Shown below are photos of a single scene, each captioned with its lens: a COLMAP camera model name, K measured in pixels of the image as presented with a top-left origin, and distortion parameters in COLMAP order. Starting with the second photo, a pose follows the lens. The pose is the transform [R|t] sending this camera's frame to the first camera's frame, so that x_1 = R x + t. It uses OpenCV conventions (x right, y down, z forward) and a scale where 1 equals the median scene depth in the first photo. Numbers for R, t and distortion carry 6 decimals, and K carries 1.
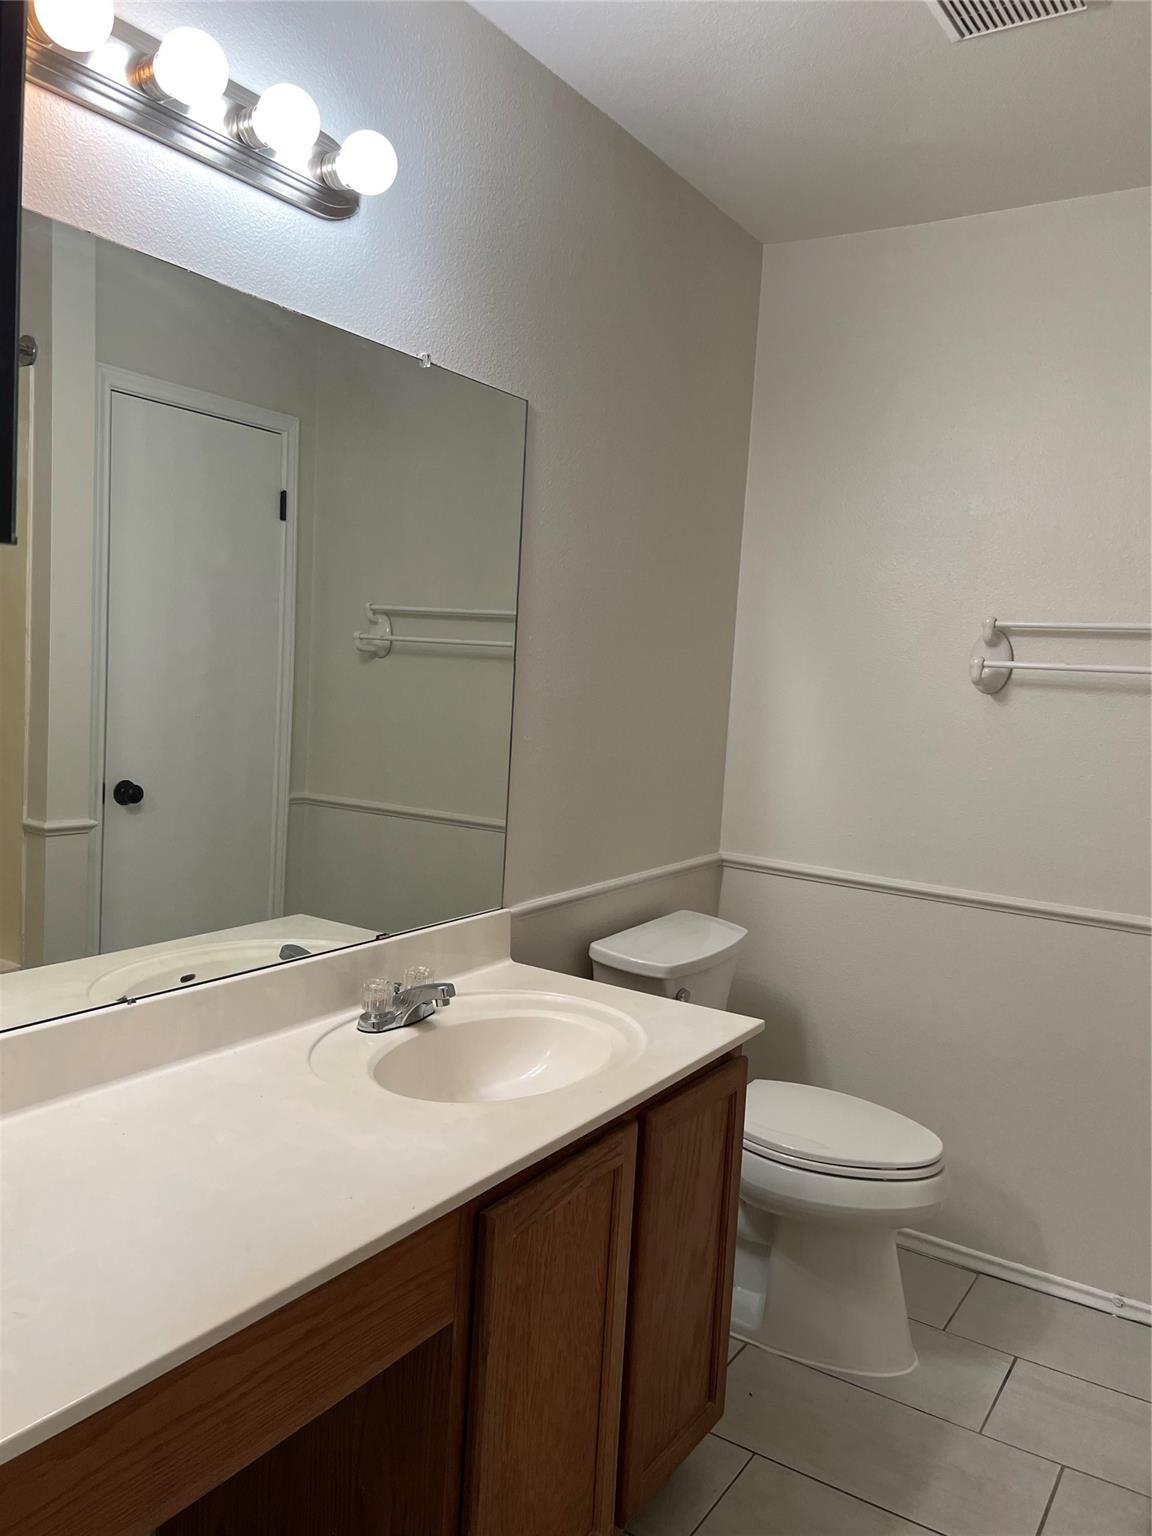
lens RADIAL K [[1168.0, 0, 571.0], [0, 1168.0, 767.5], [0, 0, 1]] dist [0.059838, -0.073152]
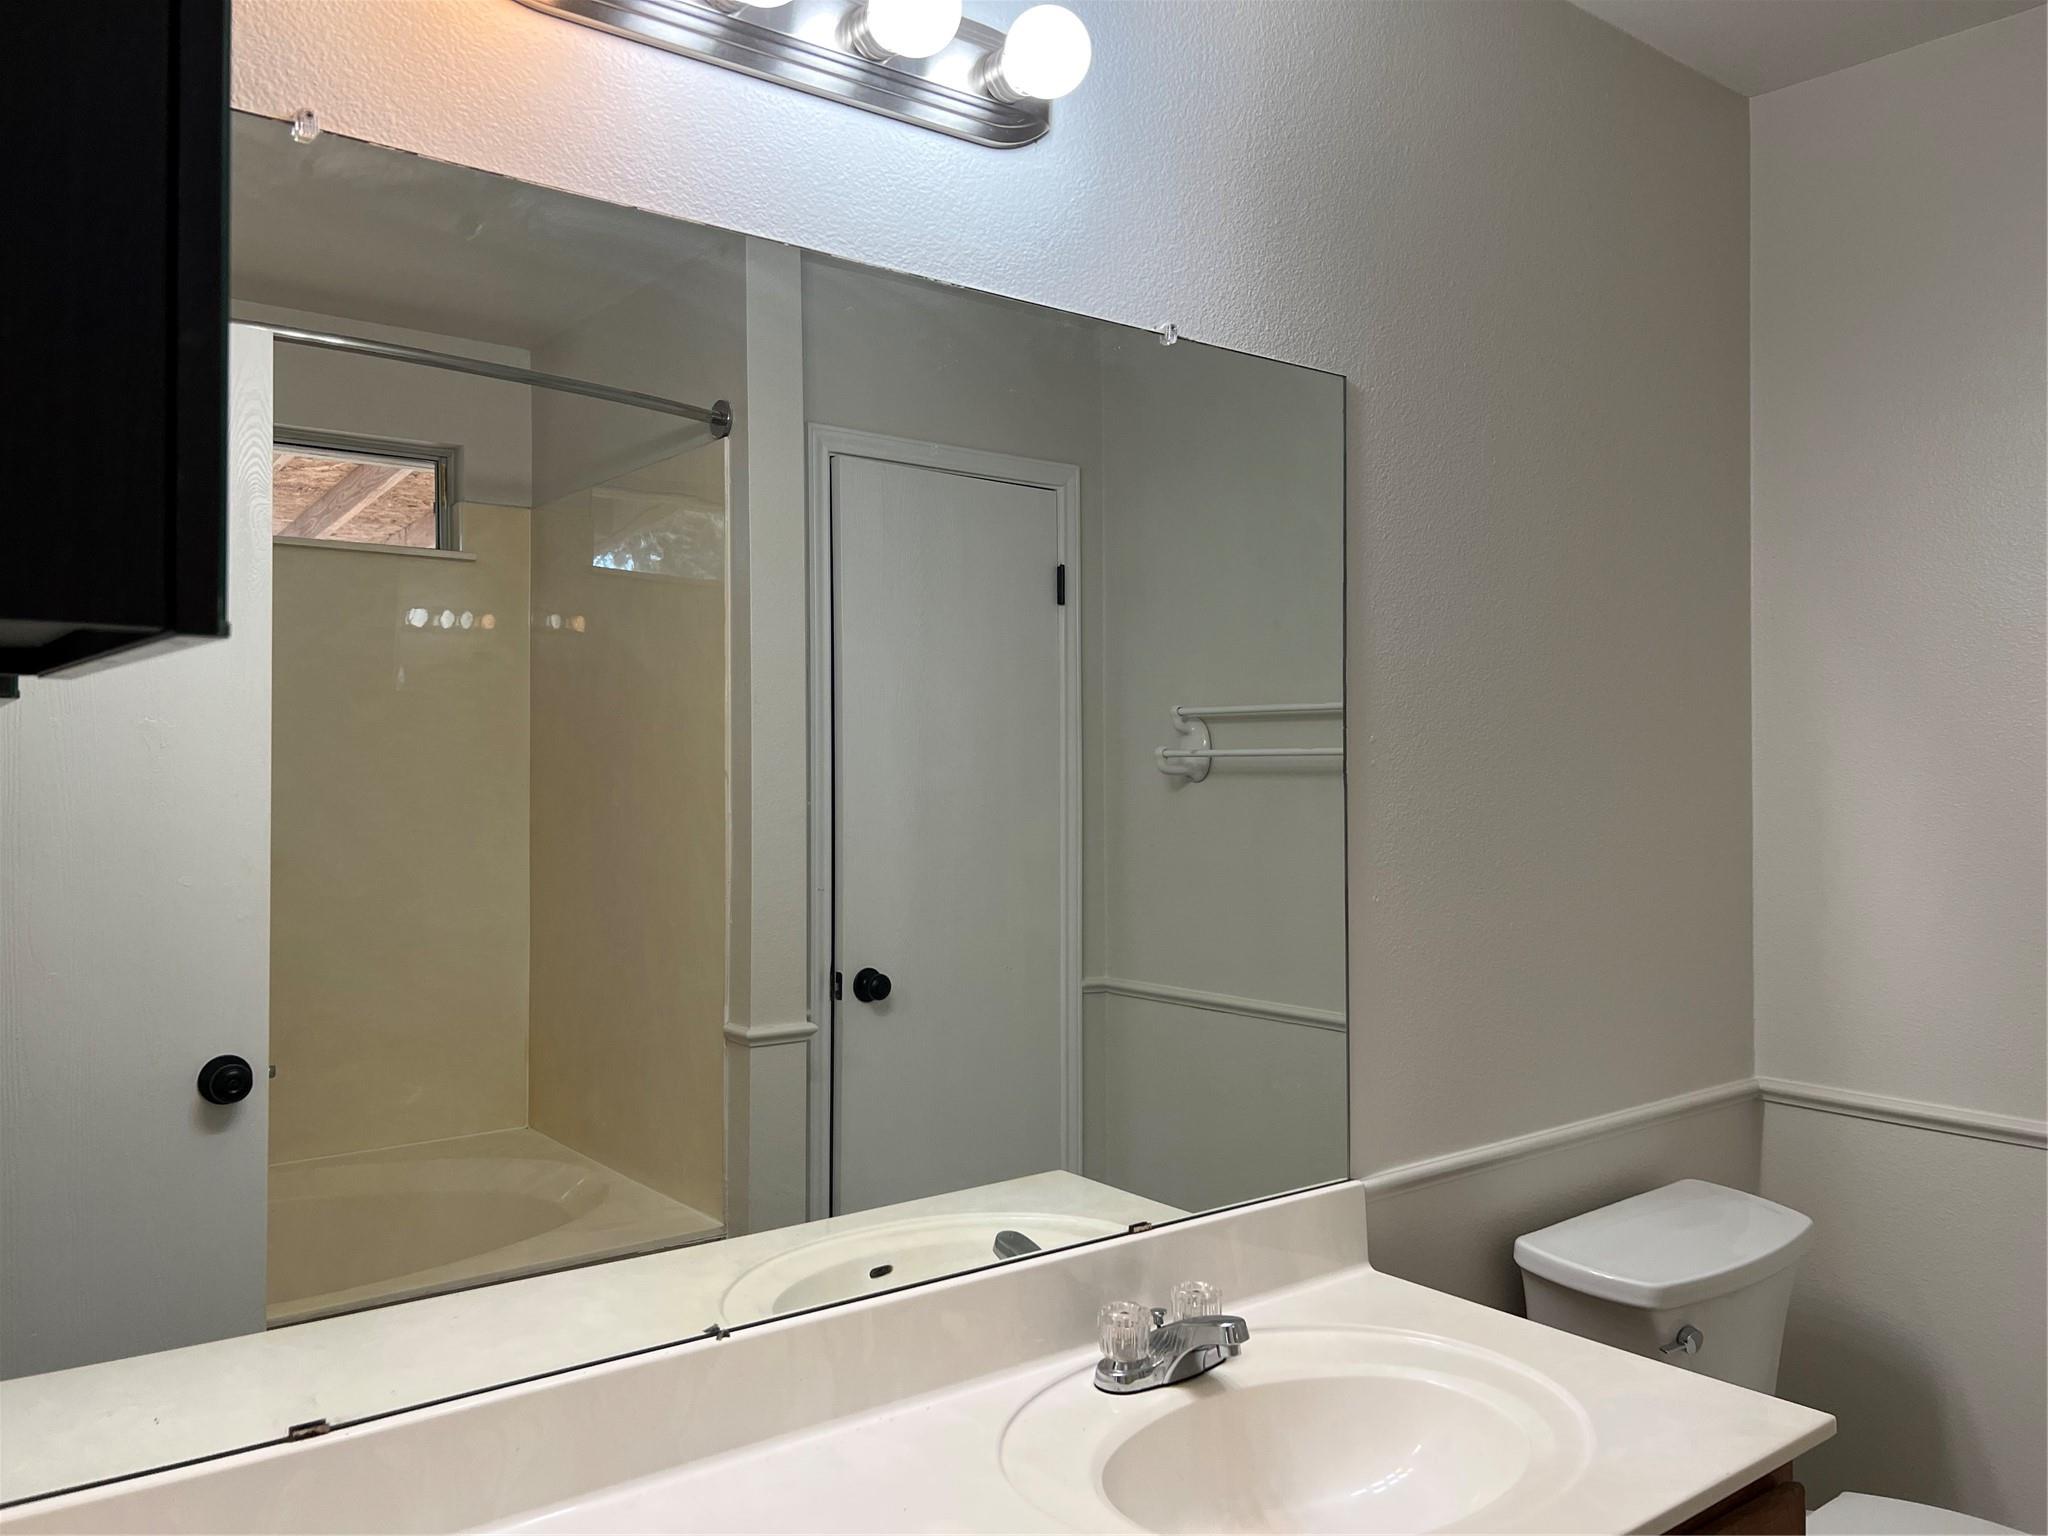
lens RADIAL K [[1557.4, 0, 1003.7], [0, 1557.4, 753.5], [0, 0, 1]] dist [0.059838, -0.073152]
pose [[0.943404, -0.060458, -0.326090, 0.052985], [0.023978, 0.993105, -0.114754, -0.011835], [0.330779, 0.100440, 0.938348, 0.146775]]
